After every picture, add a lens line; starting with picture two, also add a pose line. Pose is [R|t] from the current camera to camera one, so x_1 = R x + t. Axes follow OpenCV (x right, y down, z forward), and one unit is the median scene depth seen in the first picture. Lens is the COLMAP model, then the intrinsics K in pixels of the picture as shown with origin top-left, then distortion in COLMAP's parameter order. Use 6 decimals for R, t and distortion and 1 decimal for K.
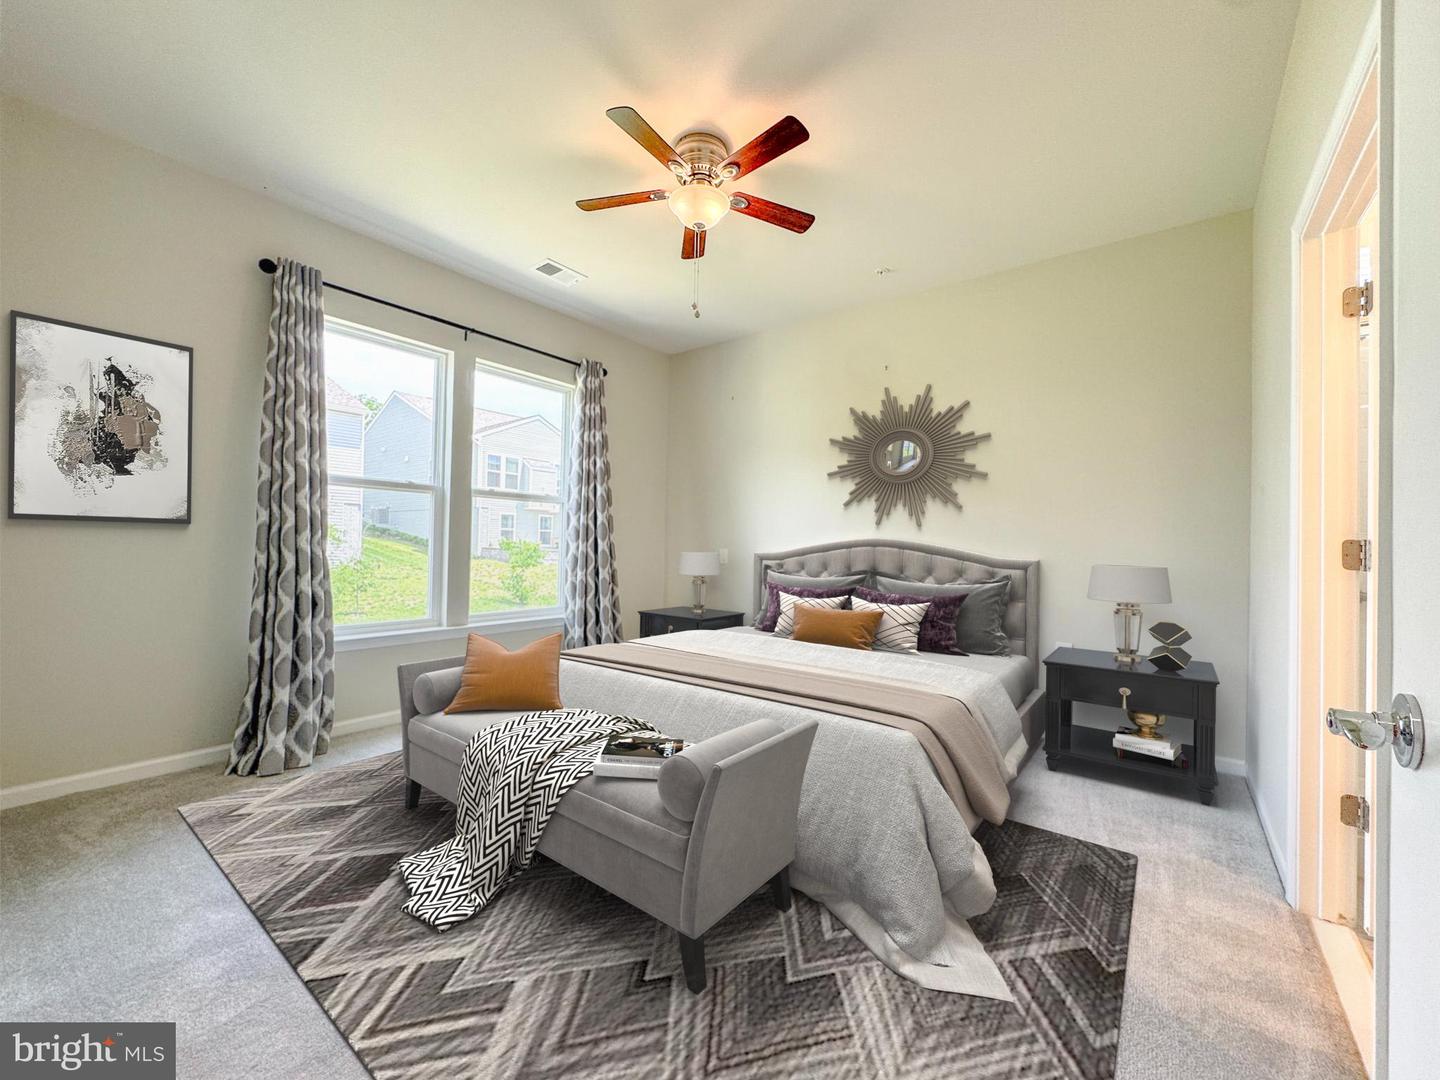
lens RADIAL K [[574.9, 0, 718.3], [0, 574.9, 545.1], [0, 0, 1]] dist [-0.003807, -0.000059]
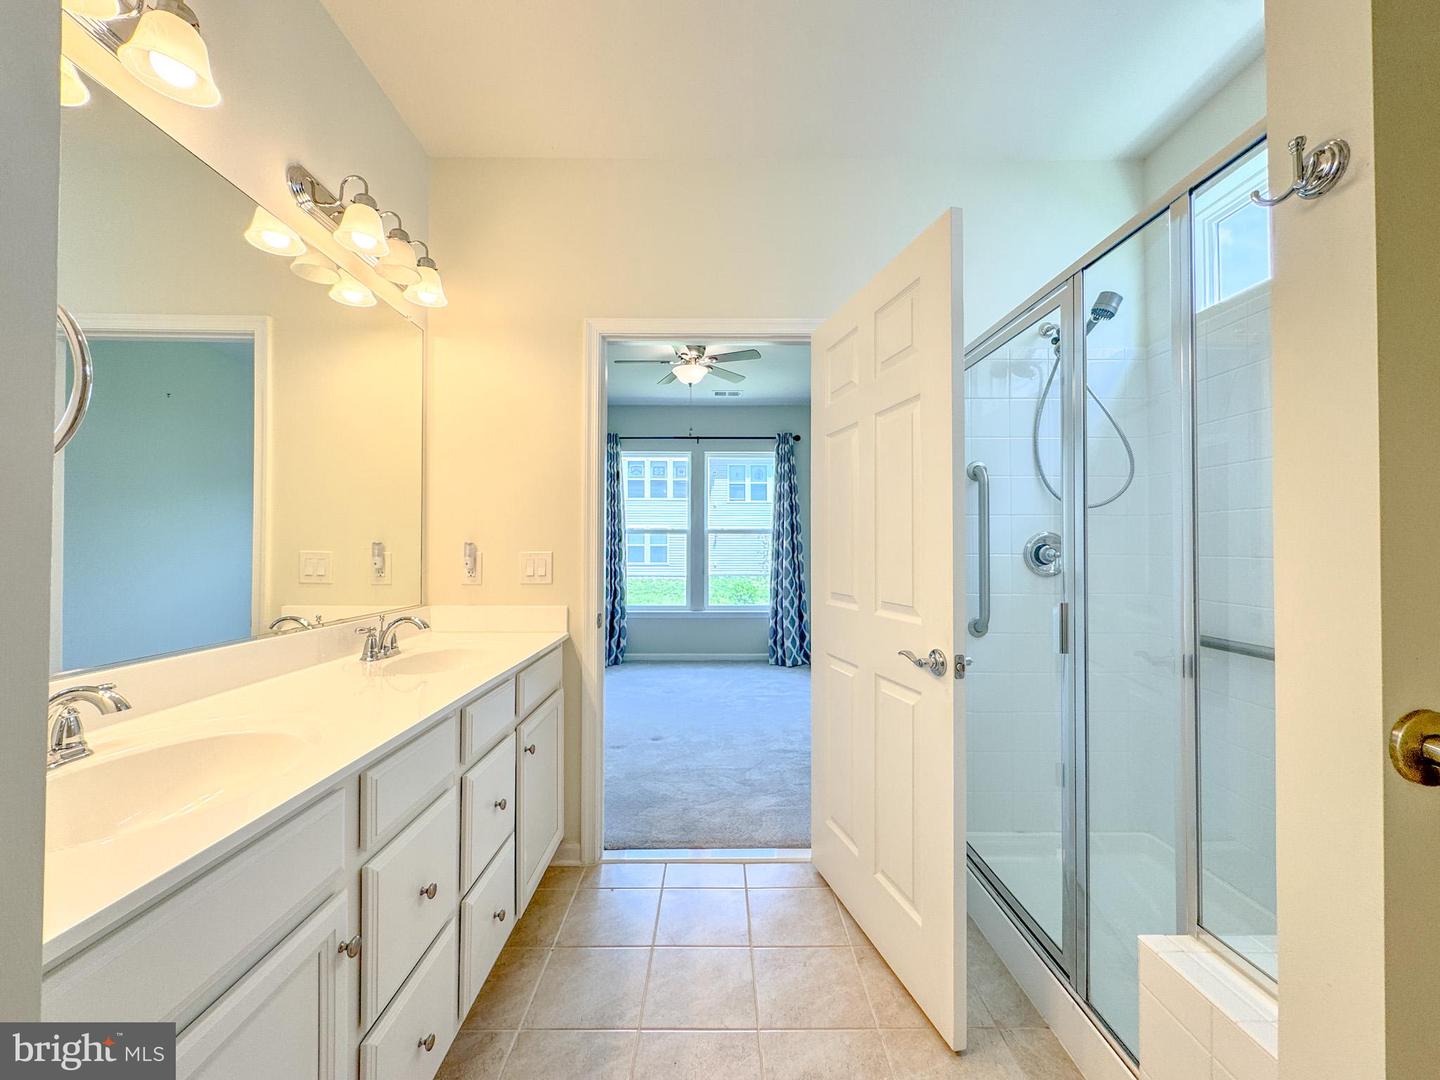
lens RADIAL K [[574.9, 0, 717.4], [0, 574.9, 545.3], [0, 0, 1]] dist [-0.003807, -0.000059]
pose [[0.620755, -0.014290, -0.783874, 0.785037], [0.006239, 0.999892, -0.013288, -0.026462], [0.783980, 0.003358, 0.620777, -0.007160]]
